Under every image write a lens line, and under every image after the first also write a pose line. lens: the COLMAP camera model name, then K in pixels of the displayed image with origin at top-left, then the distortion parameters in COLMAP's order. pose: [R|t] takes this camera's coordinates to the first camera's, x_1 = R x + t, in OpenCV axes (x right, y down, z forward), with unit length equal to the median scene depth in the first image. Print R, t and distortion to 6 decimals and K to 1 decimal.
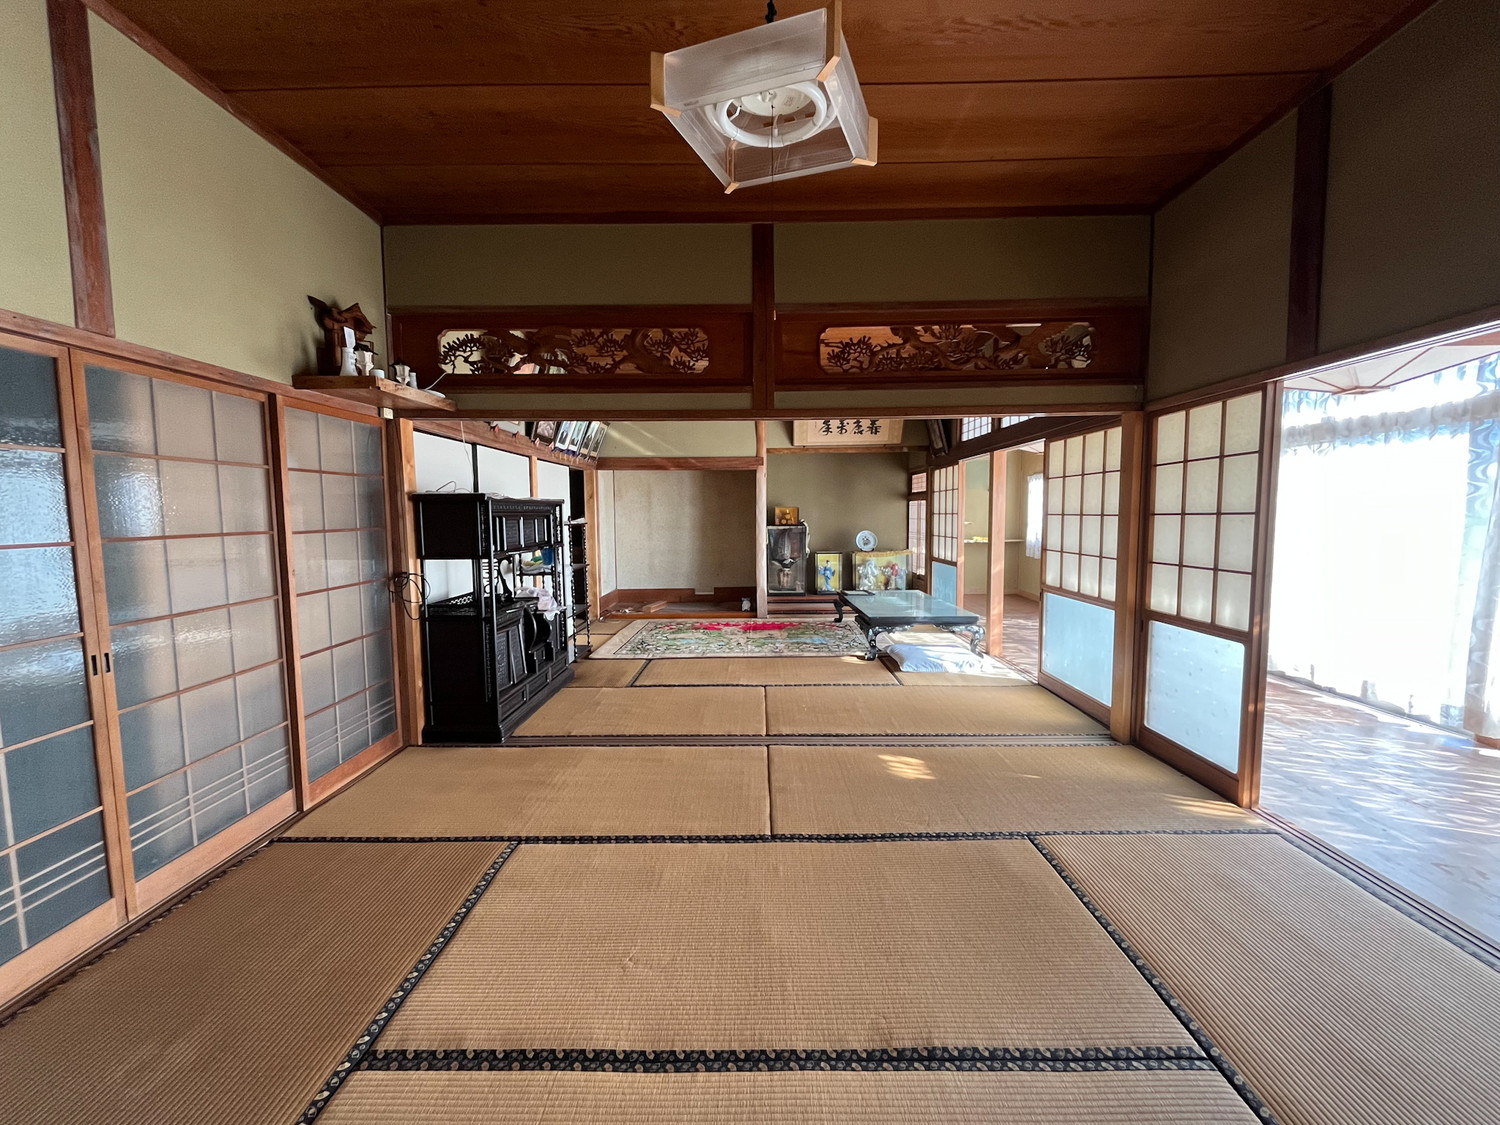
lens RADIAL K [[610.4, 0, 750.8], [0, 610.4, 562.1], [0, 0, 1]] dist [-0.002804, -0.000362]
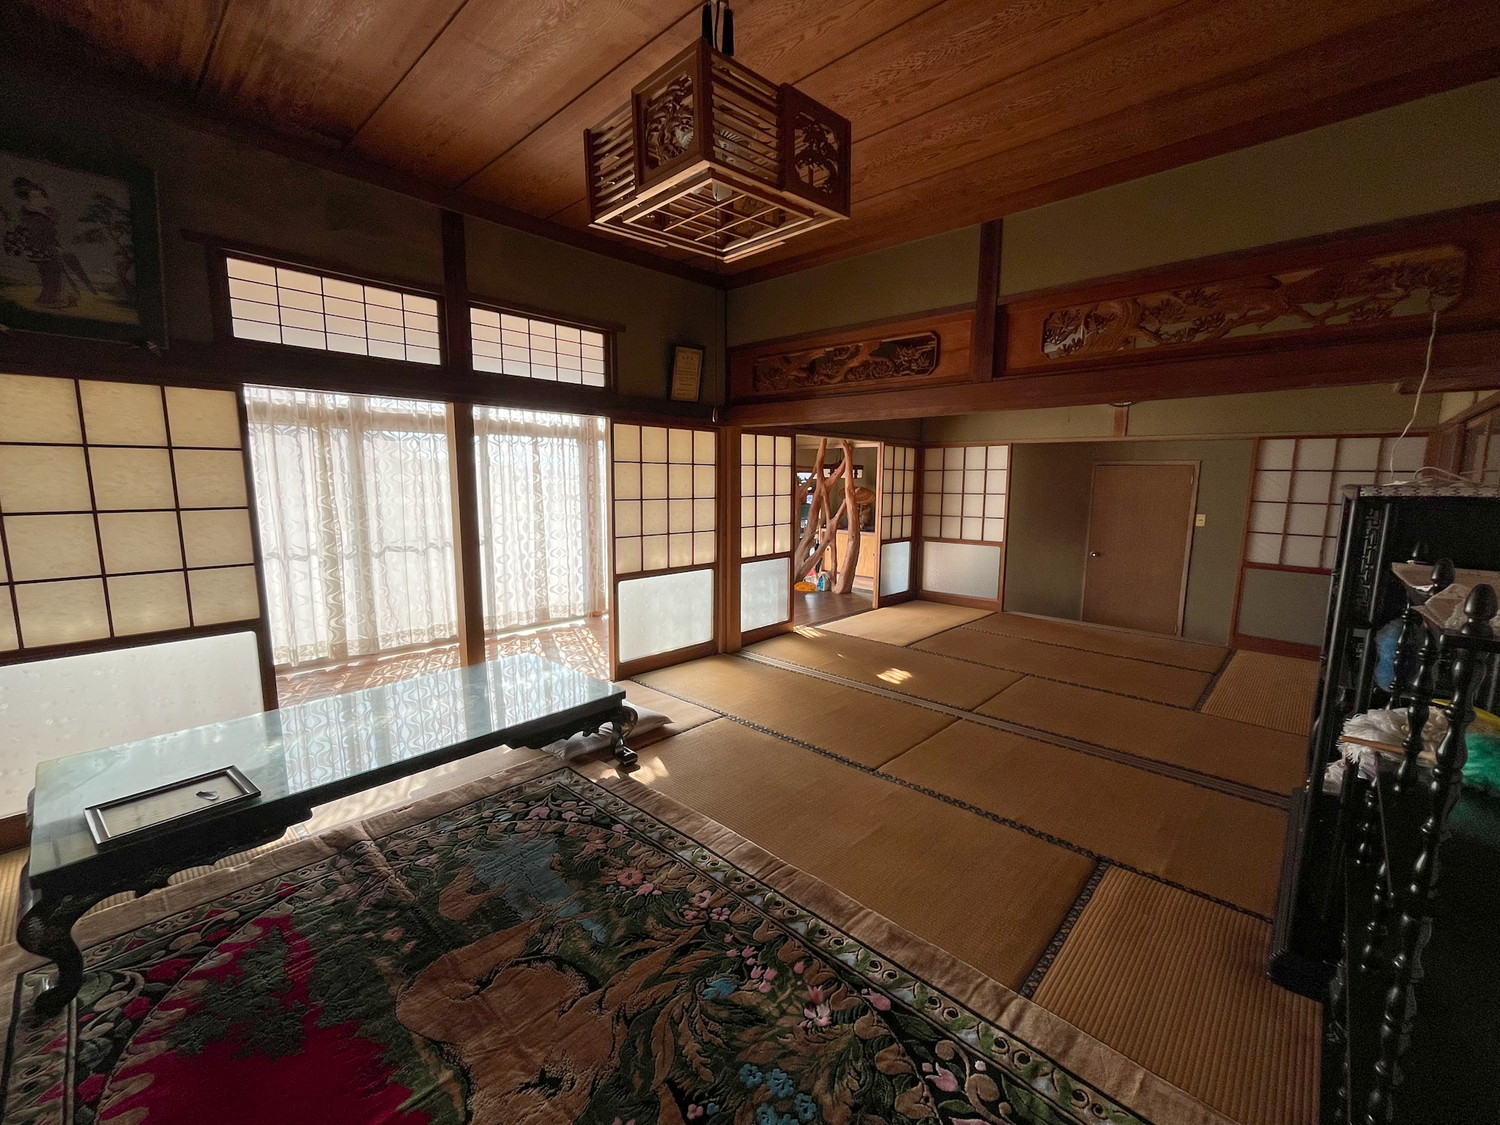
lens RADIAL K [[610.4, 0, 751.2], [0, 610.4, 568.8], [0, 0, 1]] dist [-0.002804, -0.000362]
pose [[-0.732616, -0.093225, 0.674228, -0.430990], [0.052111, 0.979986, 0.192126, -0.198924], [-0.678645, 0.175889, -0.713095, 2.154687]]
